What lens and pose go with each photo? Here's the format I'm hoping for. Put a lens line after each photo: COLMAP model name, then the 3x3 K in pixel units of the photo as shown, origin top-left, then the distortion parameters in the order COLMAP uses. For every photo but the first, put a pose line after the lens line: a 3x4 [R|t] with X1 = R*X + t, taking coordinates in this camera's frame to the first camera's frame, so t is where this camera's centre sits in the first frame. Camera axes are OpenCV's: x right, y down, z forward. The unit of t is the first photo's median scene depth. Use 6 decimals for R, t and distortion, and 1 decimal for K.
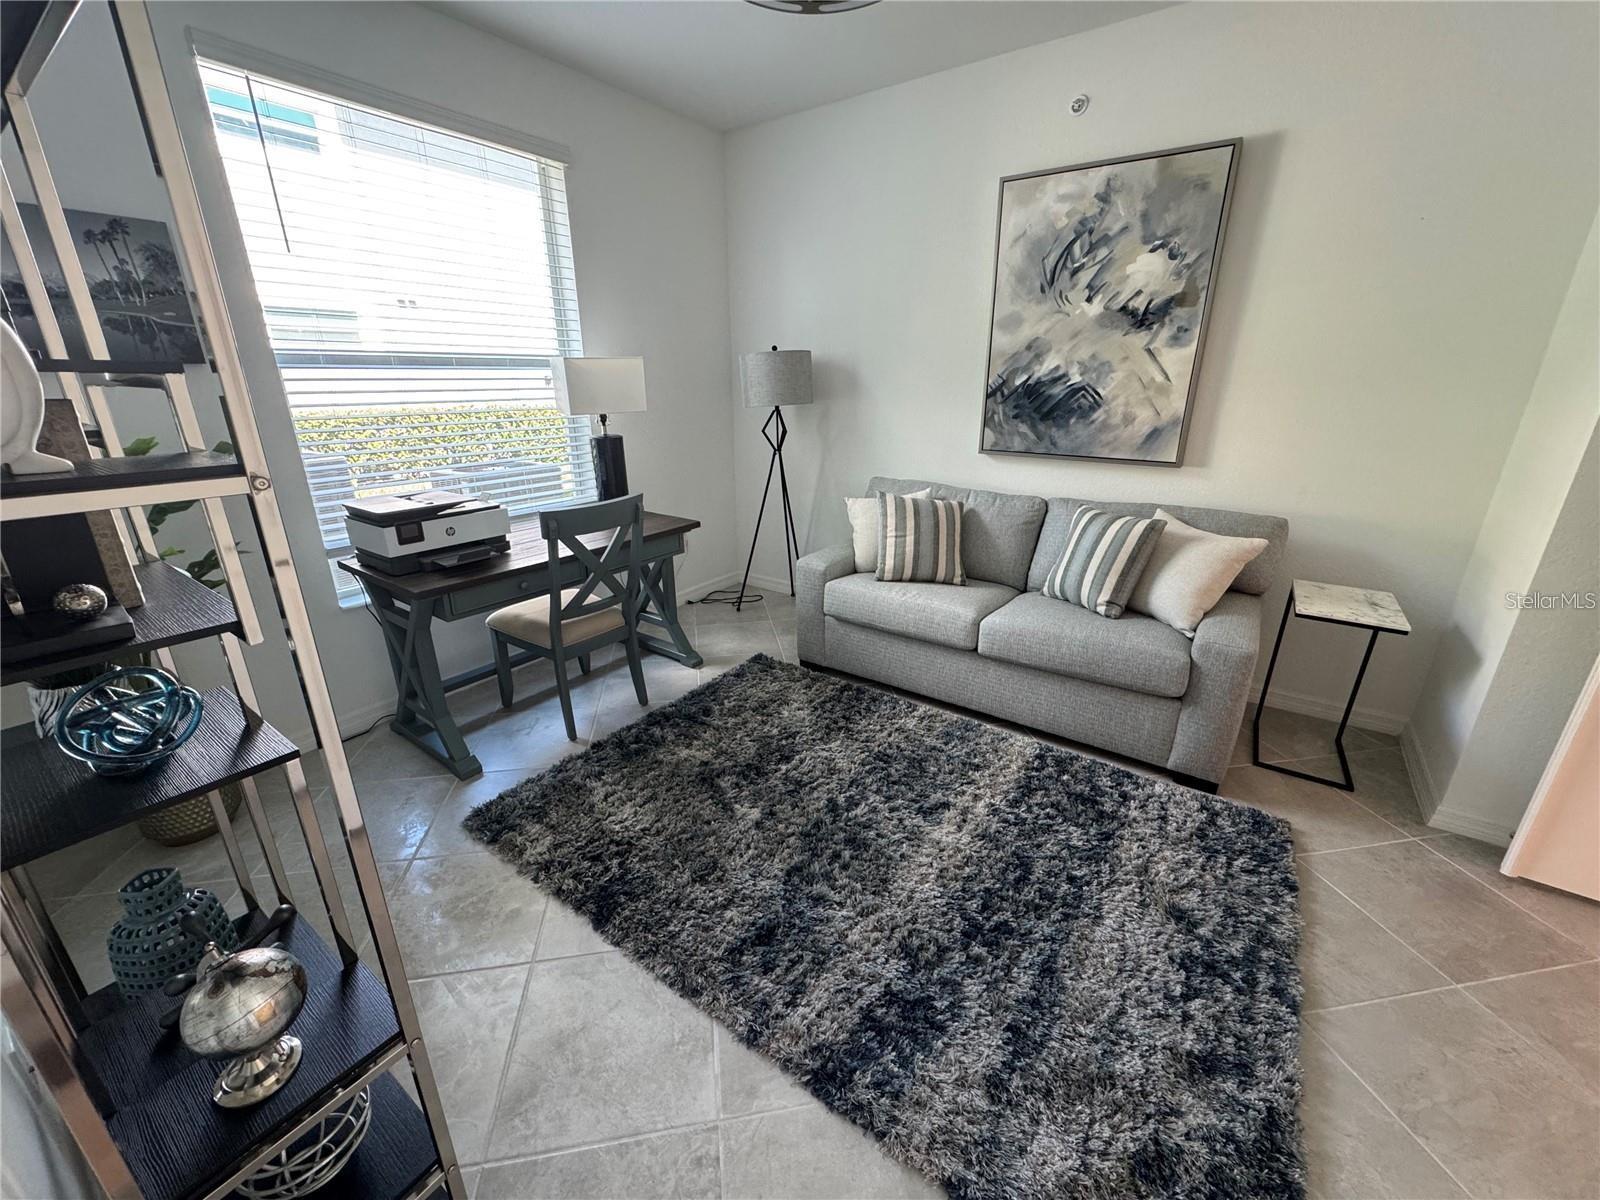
lens RADIAL K [[639.5, 0, 799.7], [0, 639.5, 598.2], [0, 0, 1]] dist [-0.003540, -0.000092]
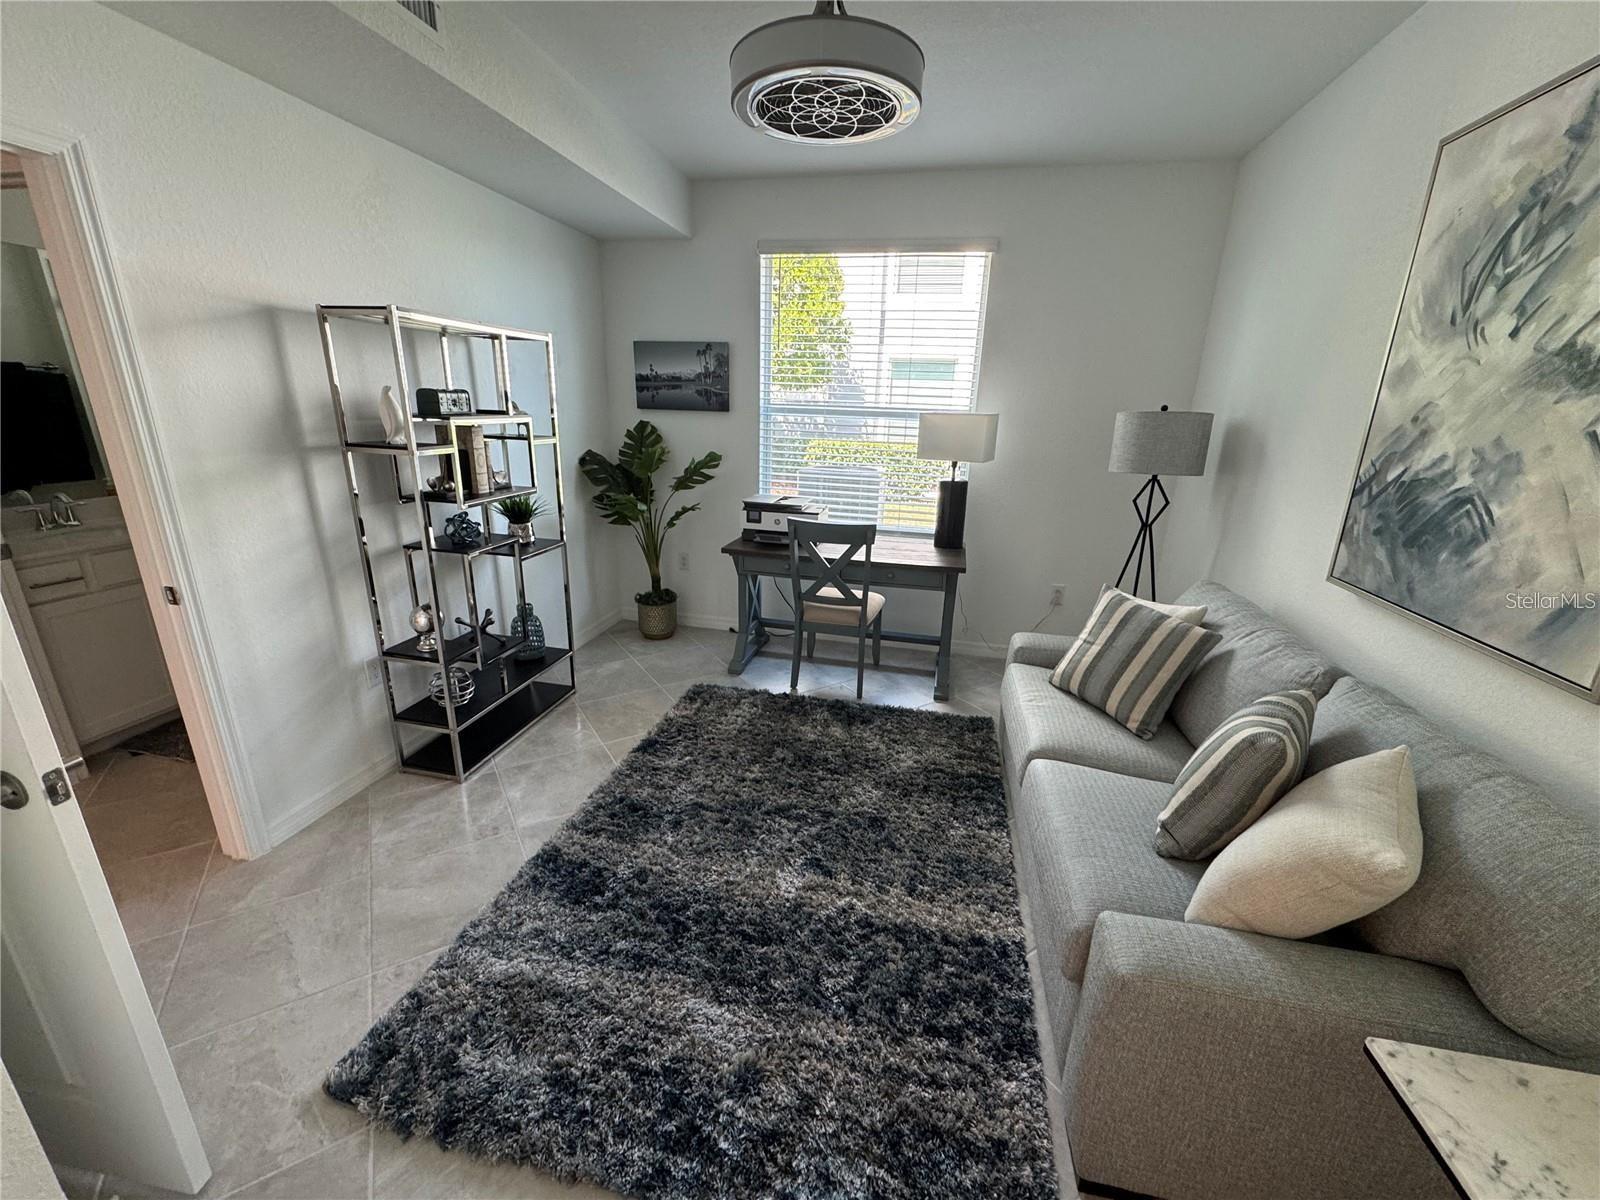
lens RADIAL K [[639.5, 0, 800.6], [0, 639.5, 598.2], [0, 0, 1]] dist [-0.003540, -0.000092]
pose [[0.392437, 0.282911, -0.875188, 0.722337], [-0.332303, 0.930860, 0.151902, -0.154096], [0.857653, 0.231216, 0.459316, 0.317269]]
